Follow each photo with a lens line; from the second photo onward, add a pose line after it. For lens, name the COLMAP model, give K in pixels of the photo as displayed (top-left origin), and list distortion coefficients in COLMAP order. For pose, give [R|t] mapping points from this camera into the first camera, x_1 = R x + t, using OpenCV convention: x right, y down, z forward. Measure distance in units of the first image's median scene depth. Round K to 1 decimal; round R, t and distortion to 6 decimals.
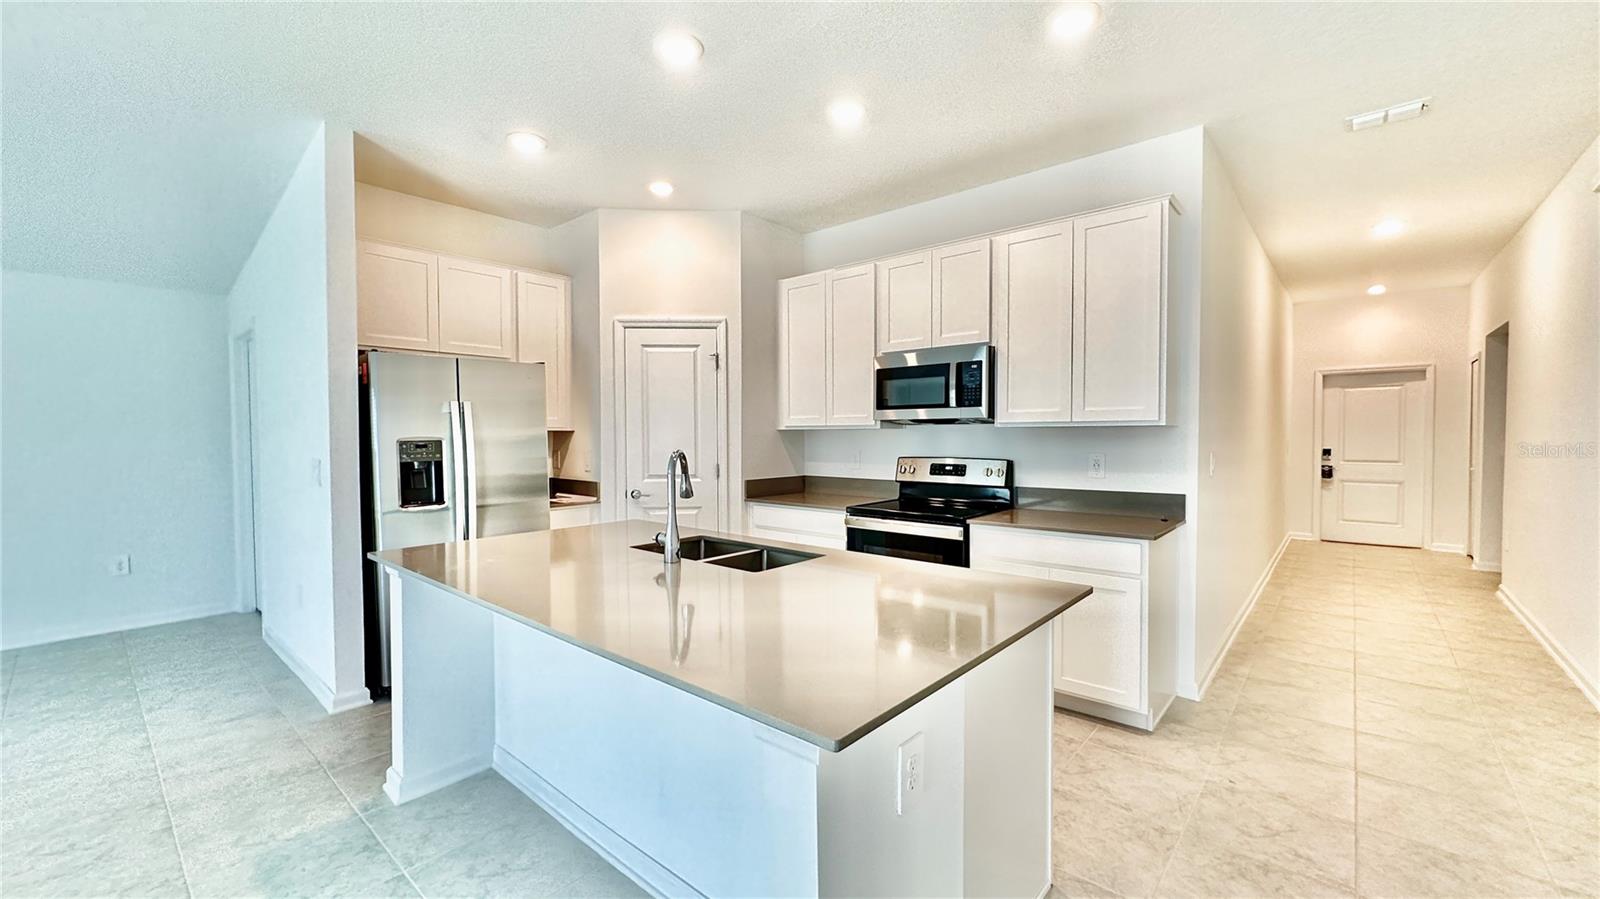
lens RADIAL K [[637.6, 0, 799.5], [0, 637.6, 448.7], [0, 0, 1]] dist [-0.002170, -0.000002]
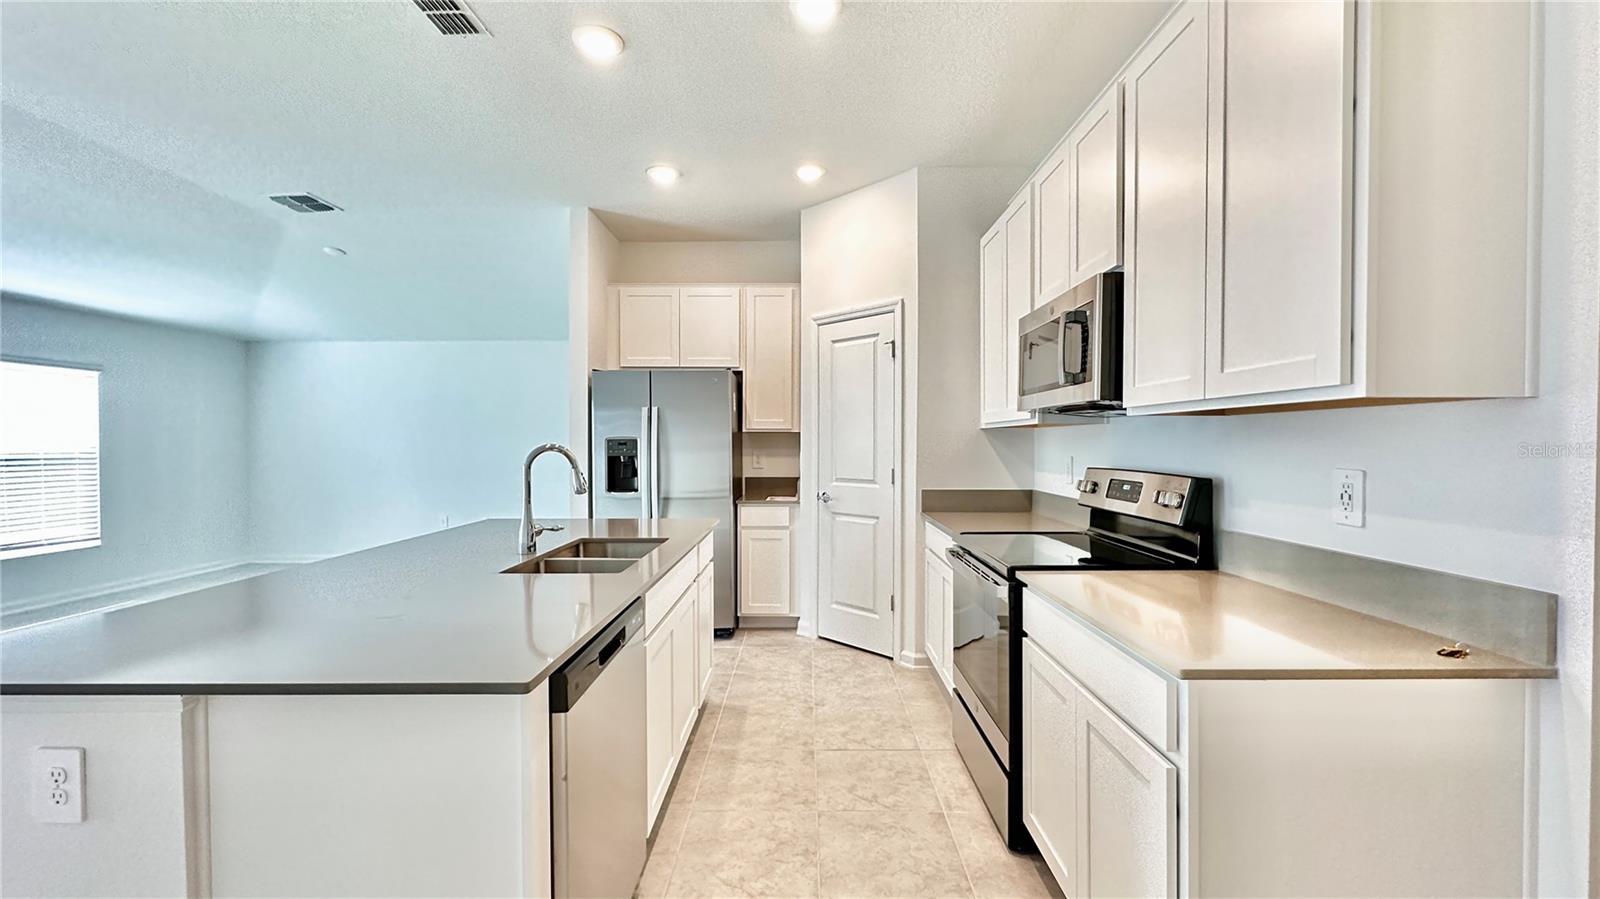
lens RADIAL K [[637.6, 0, 797.6], [0, 637.6, 450.9], [0, 0, 1]] dist [-0.002170, -0.000002]
pose [[0.645302, 0.012946, -0.763818, 0.491212], [-0.020469, 0.999790, -0.000347, 0.002775], [0.763653, 0.015859, 0.645432, 0.380727]]
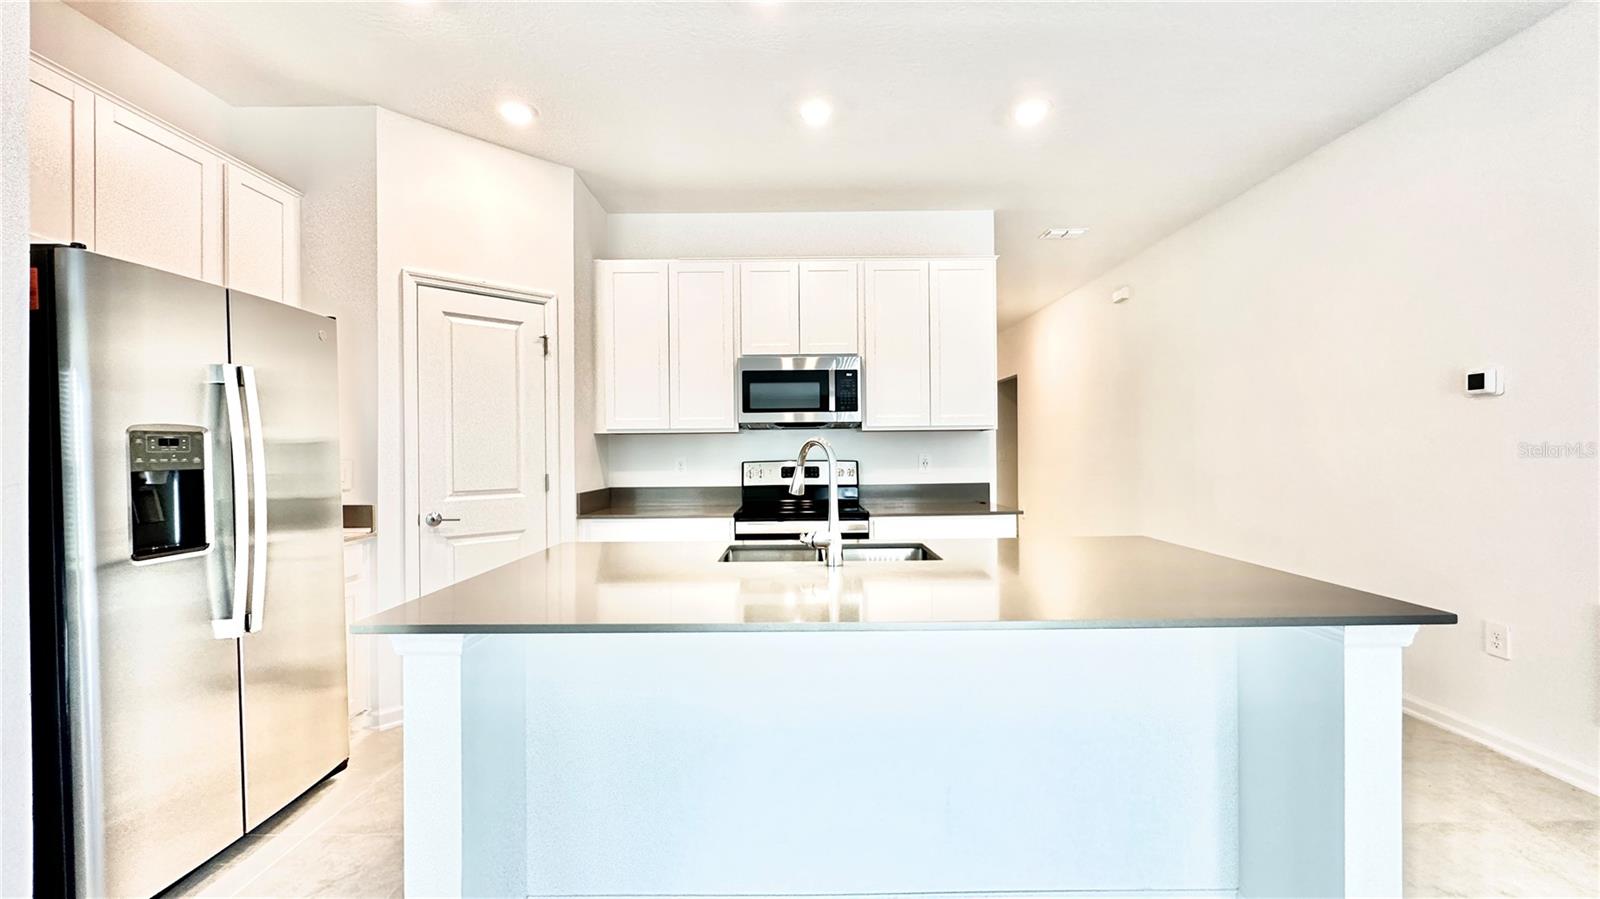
lens RADIAL K [[637.6, 0, 797.8], [0, 637.6, 449.1], [0, 0, 1]] dist [-0.002170, -0.000002]
pose [[0.754928, 0.001096, 0.655807, -0.457137], [0.022222, 0.999382, -0.027251, 0.023613], [-0.655432, 0.035146, 0.754436, 0.211717]]
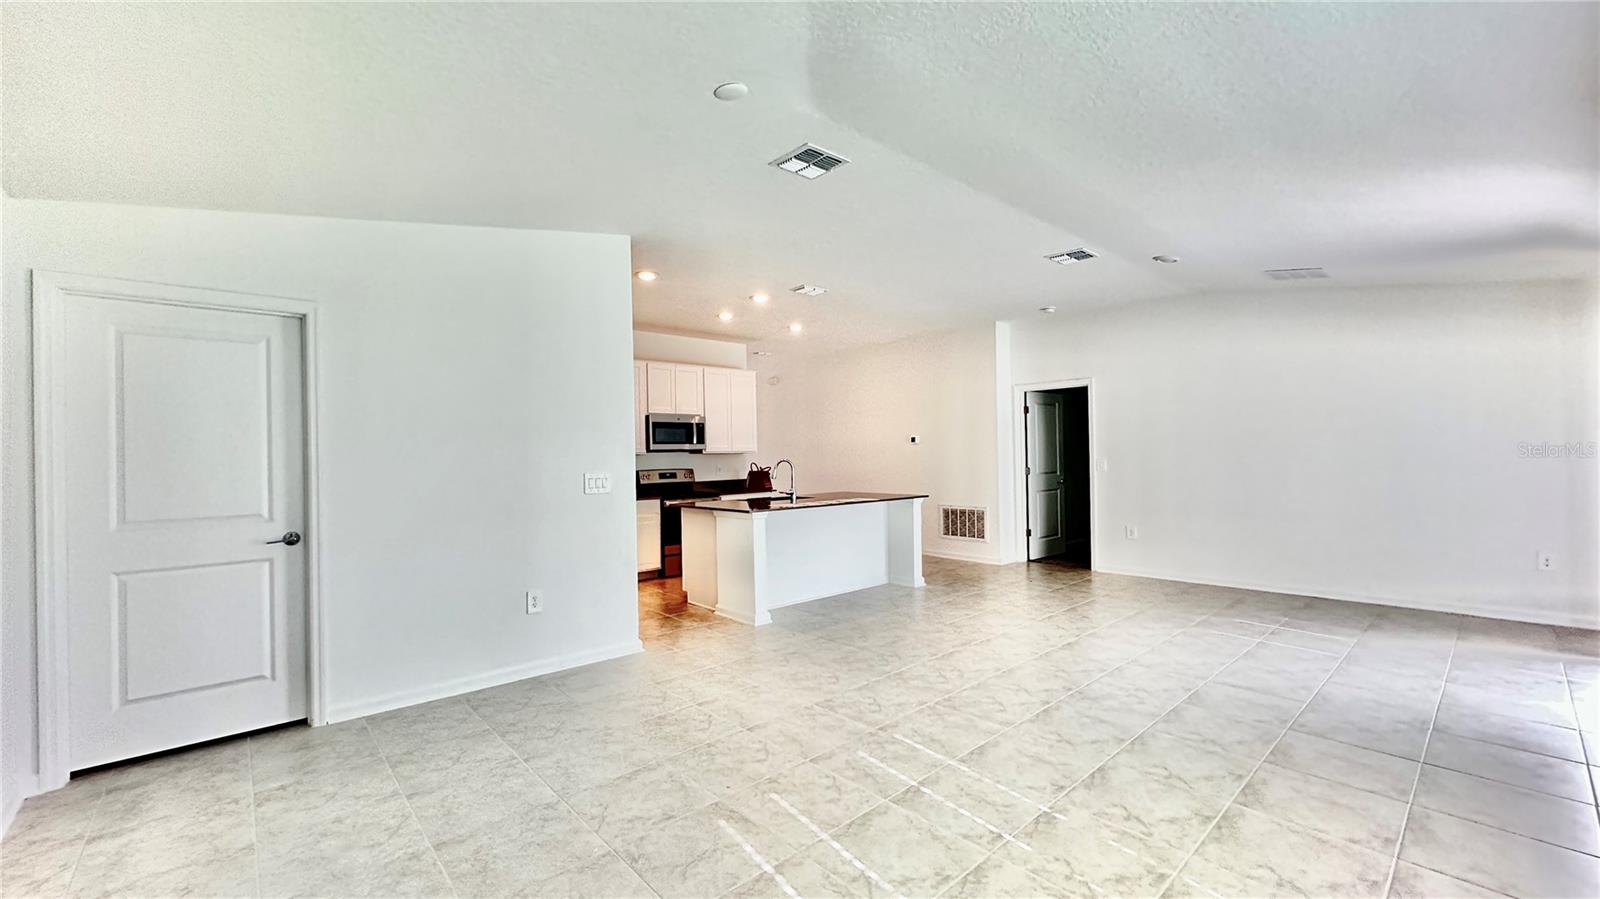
lens RADIAL K [[637.6, 0, 794.8], [0, 637.6, 454.0], [0, 0, 1]] dist [-0.002170, -0.000002]
pose [[0.128606, 0.009341, 0.991652, -1.646129], [0.044218, 0.998907, -0.015144, 0.013639], [-0.990710, 0.045796, 0.128052, 0.366066]]
